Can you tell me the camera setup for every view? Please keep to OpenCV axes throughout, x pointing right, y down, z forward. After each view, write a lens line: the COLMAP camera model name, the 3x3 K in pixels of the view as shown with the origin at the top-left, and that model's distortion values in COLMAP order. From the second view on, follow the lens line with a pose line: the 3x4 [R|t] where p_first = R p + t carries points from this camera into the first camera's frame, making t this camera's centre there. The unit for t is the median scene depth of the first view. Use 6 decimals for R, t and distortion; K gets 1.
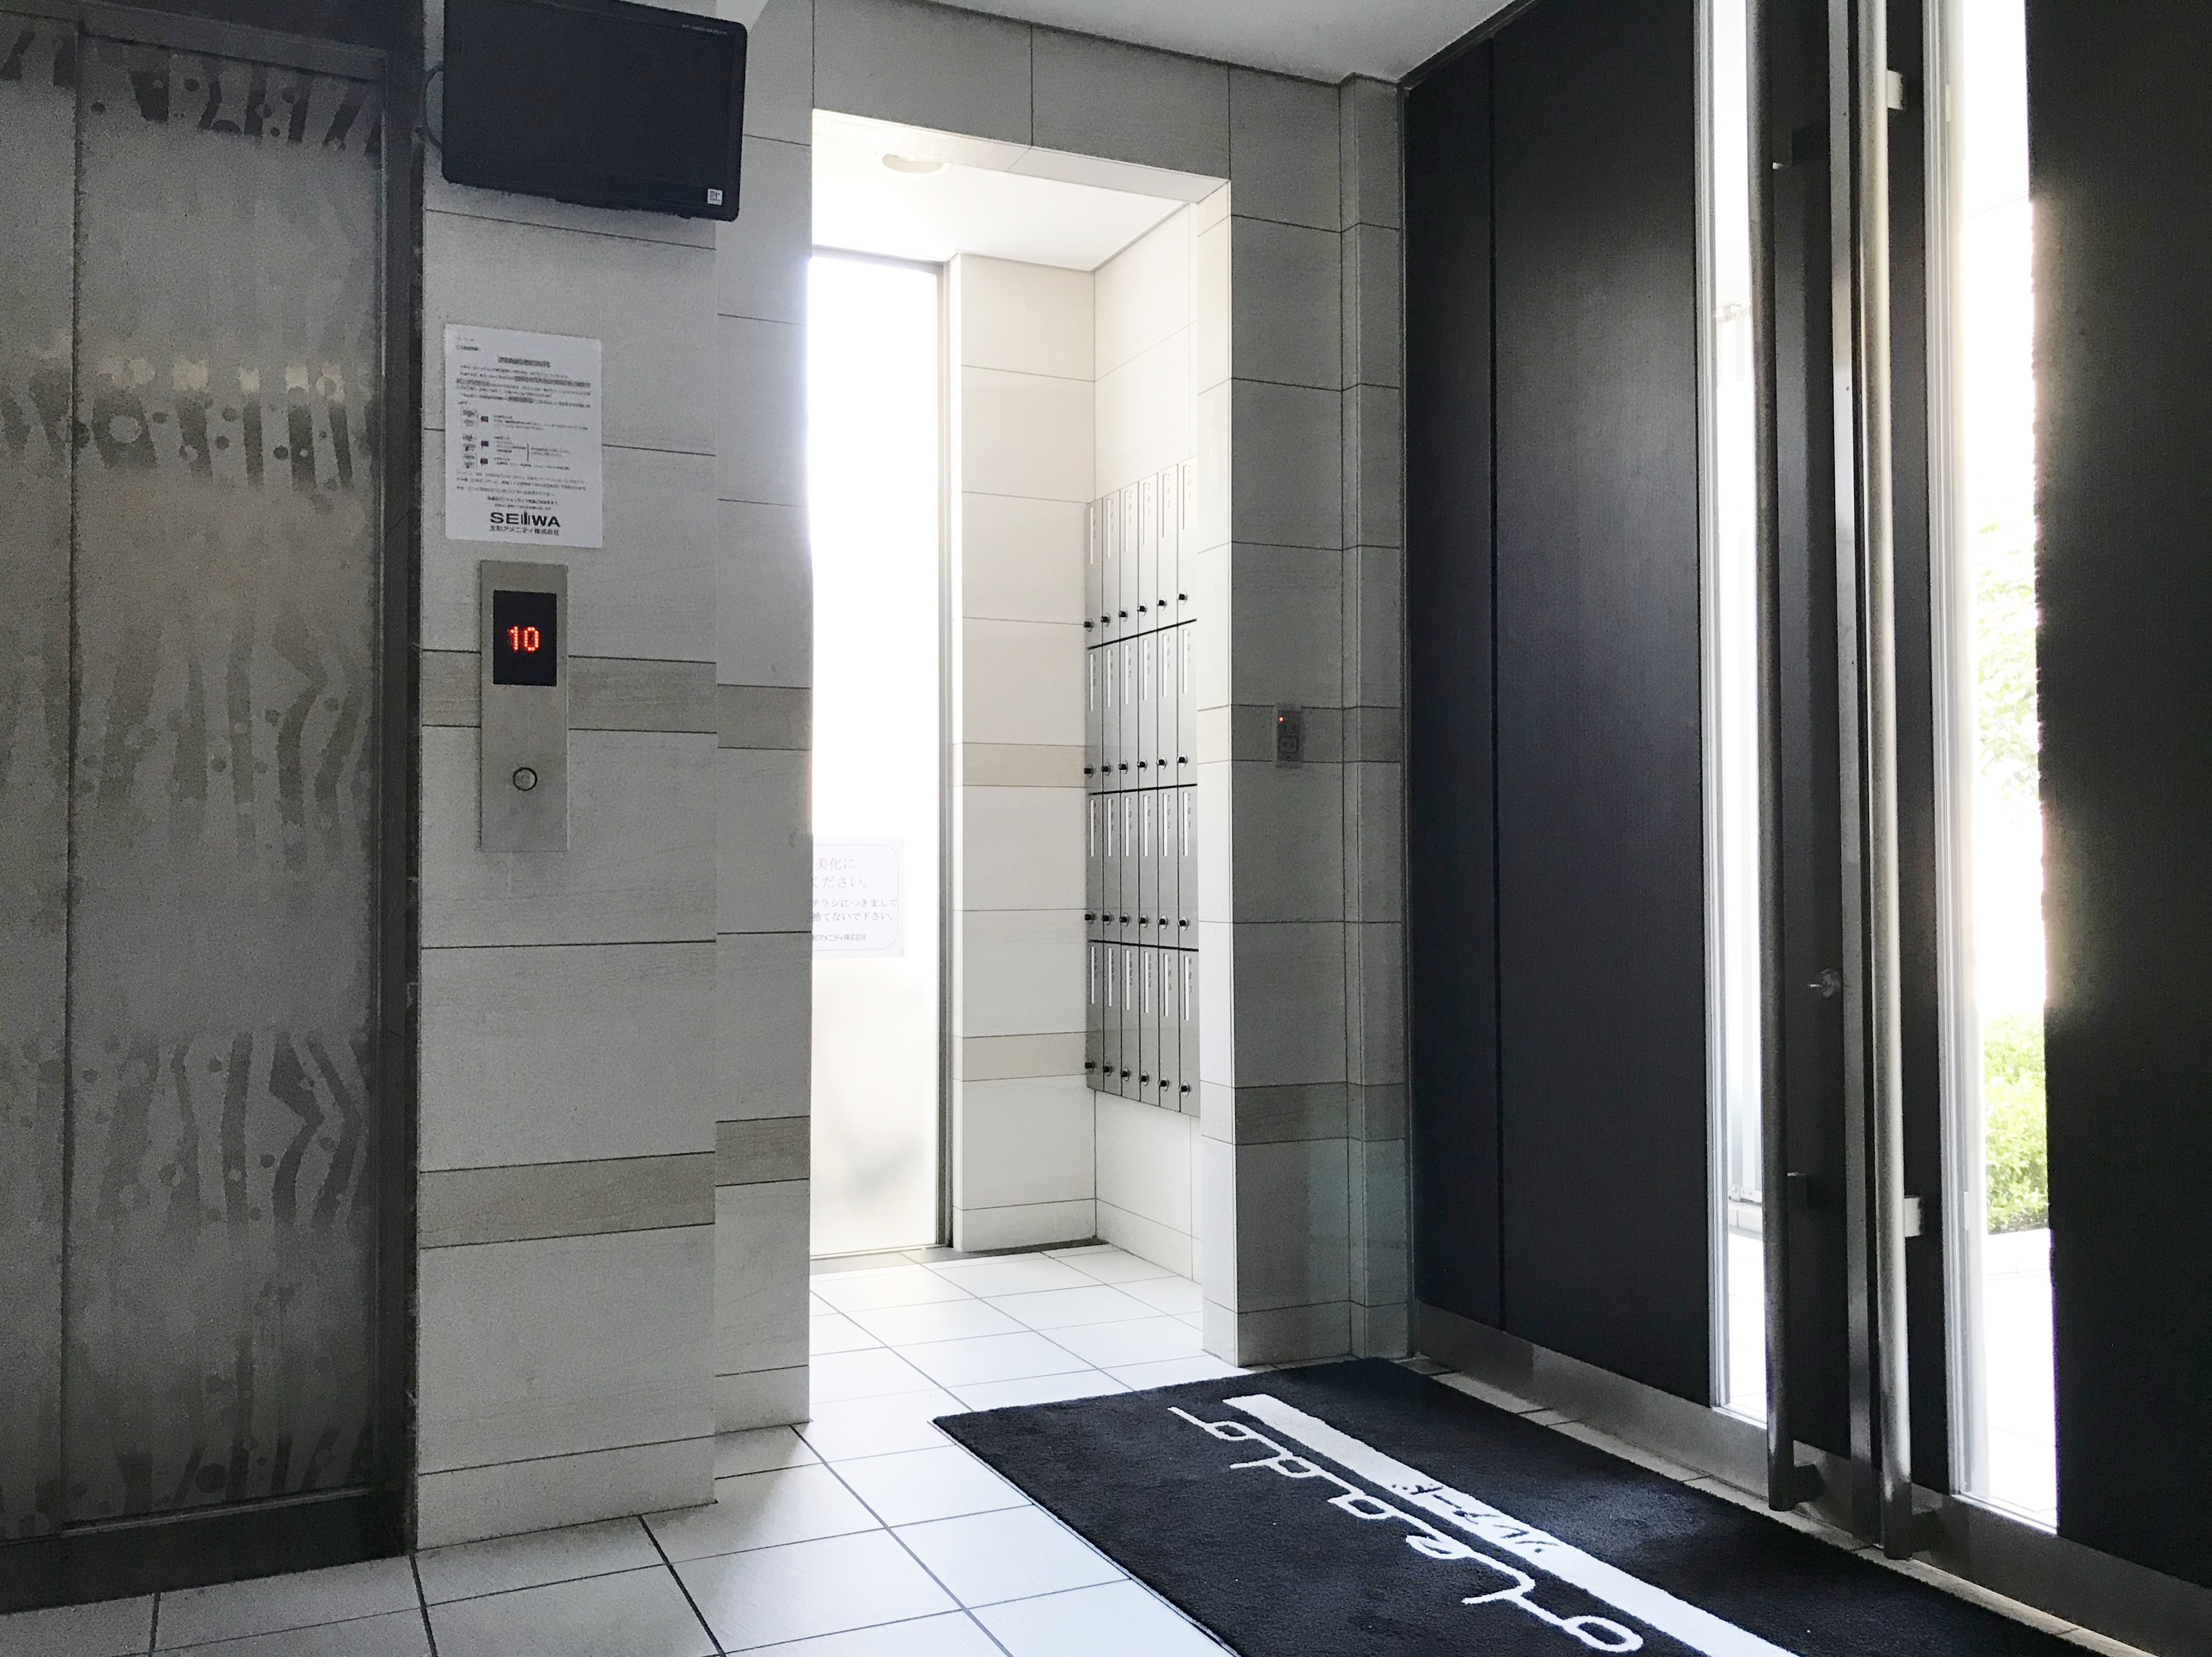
lens RADIAL K [[1831.6, 0, 1106.0], [0, 1831.6, 828.5], [0, 0, 1]] dist [-0.002657, 0.011004]
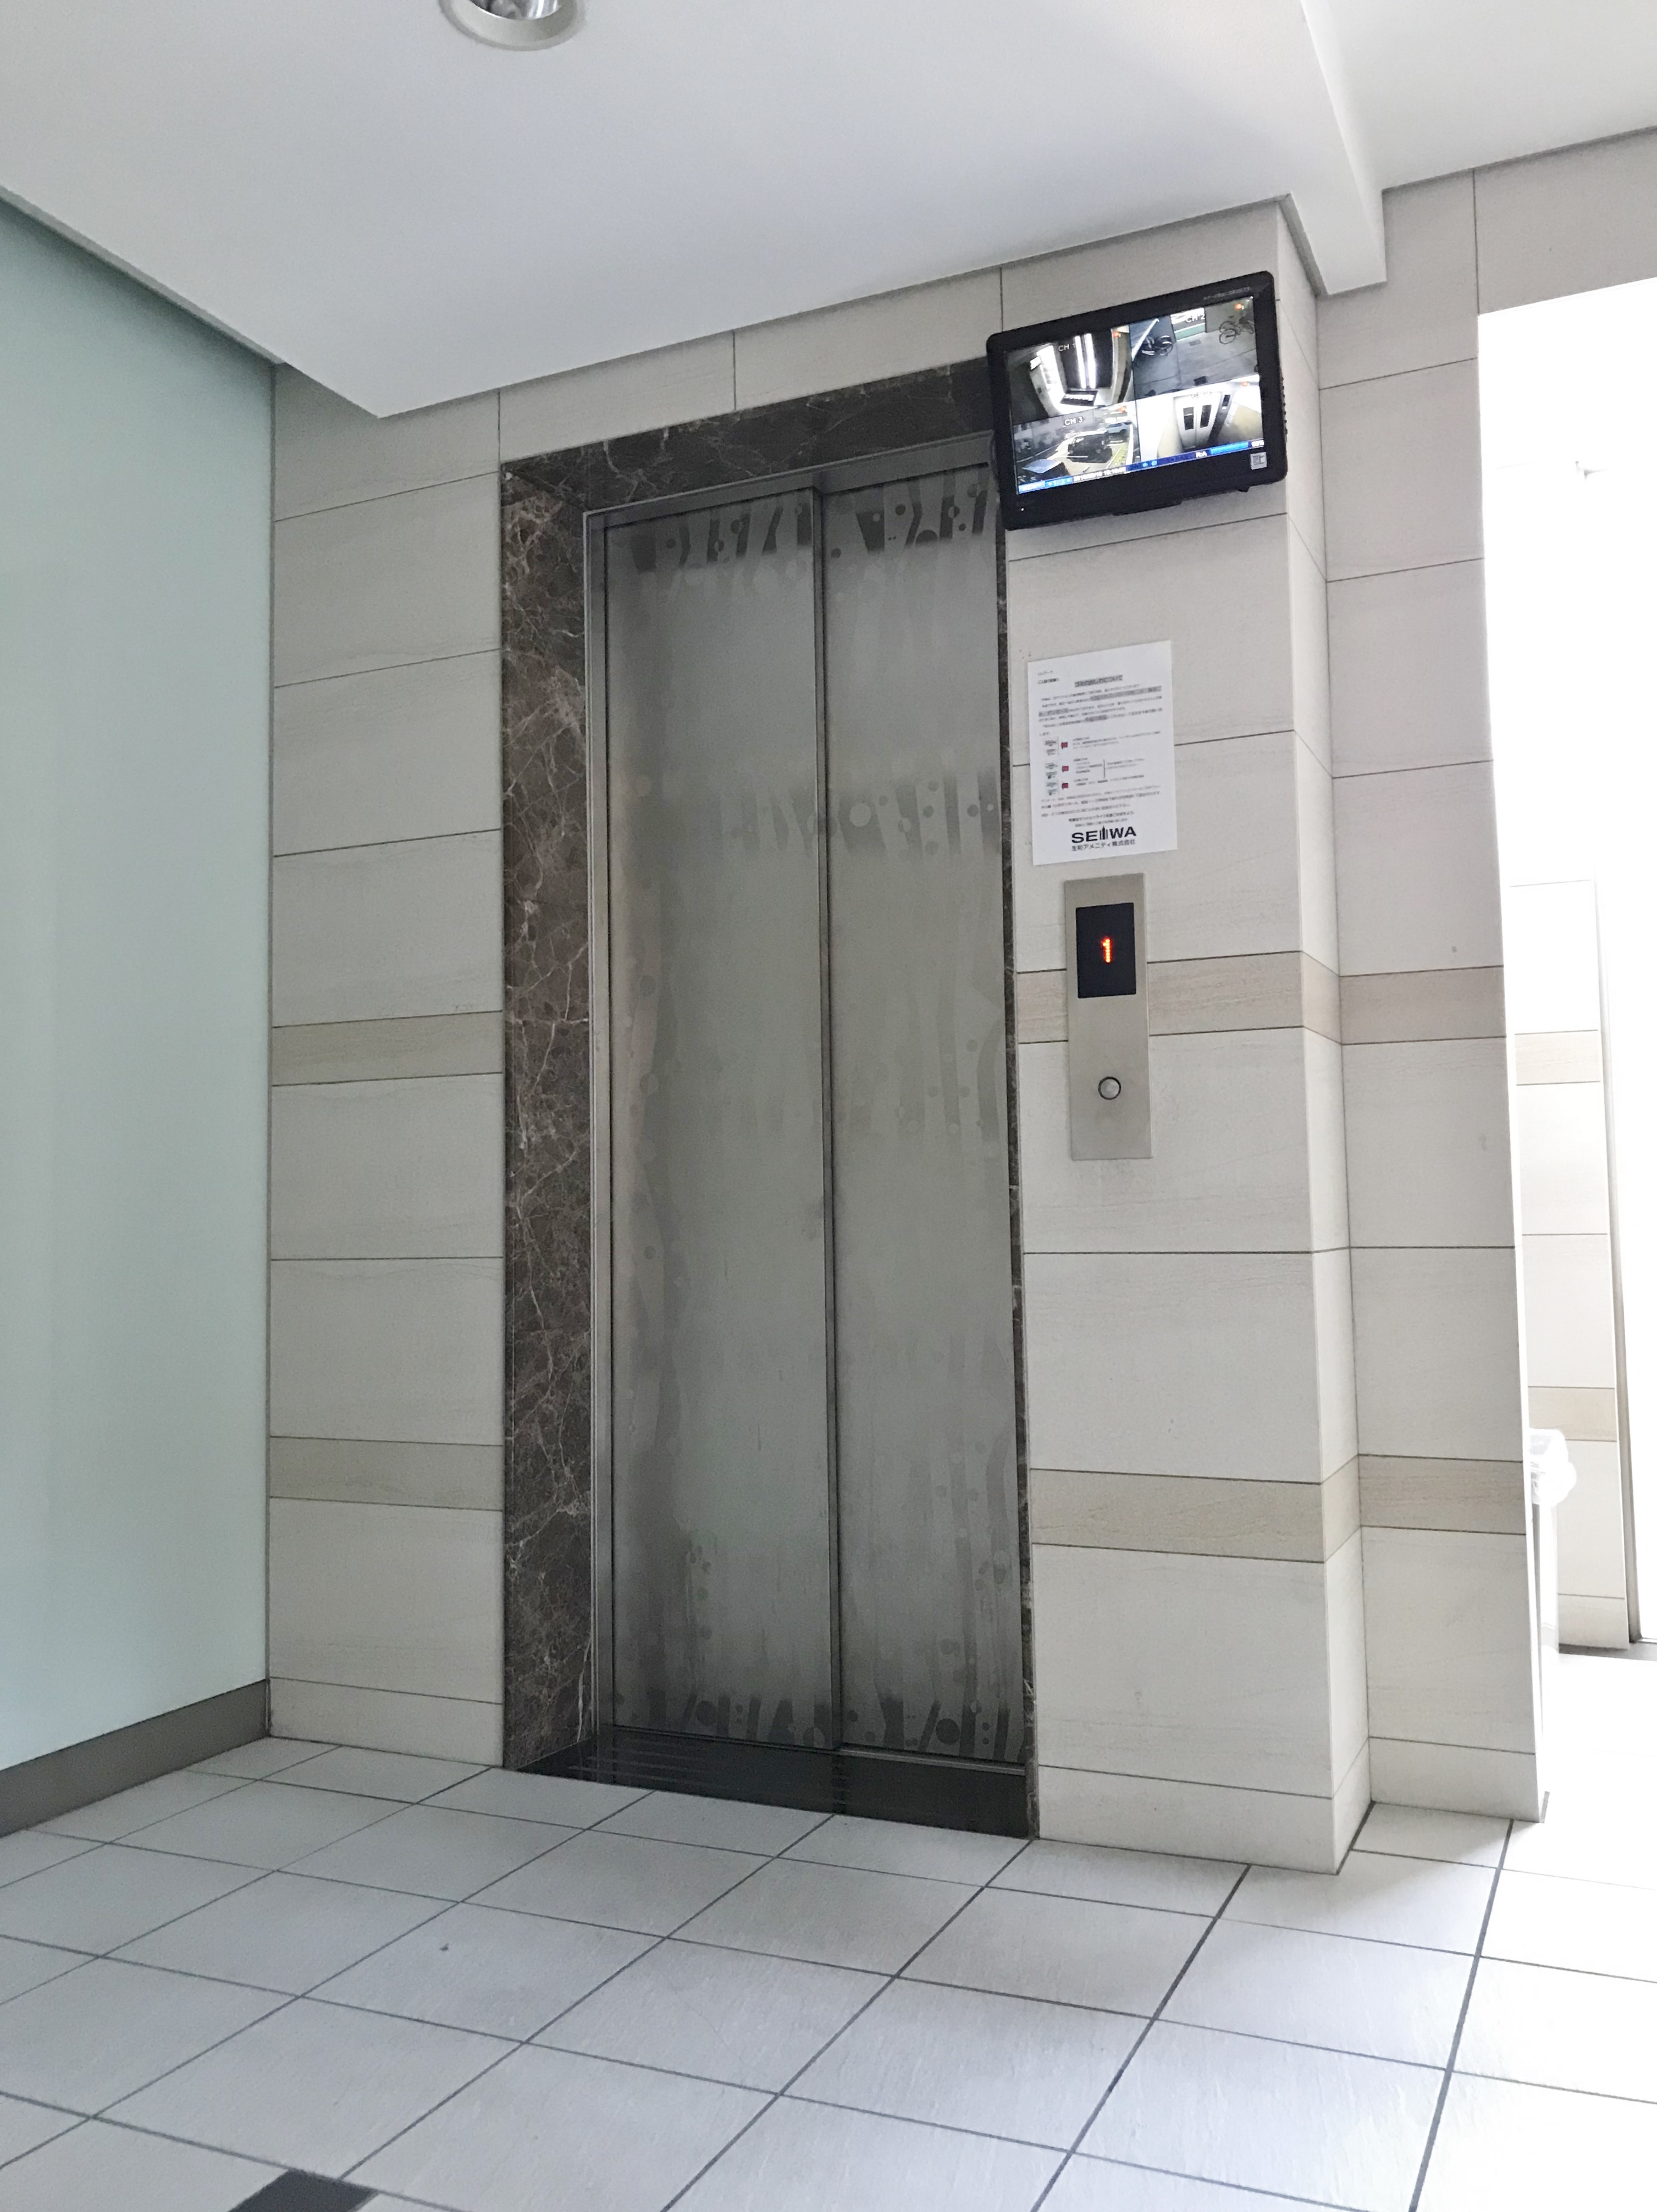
lens RADIAL K [[1819.8, 0, 828.5], [0, 1819.8, 1106.0], [0, 0, 1]] dist [0.102477, -0.194995]
pose [[0.652710, -0.055028, -0.755607, 0.343089], [0.028732, 0.998439, -0.047894, 0.026726], [0.757063, 0.009551, 0.653272, 0.219373]]
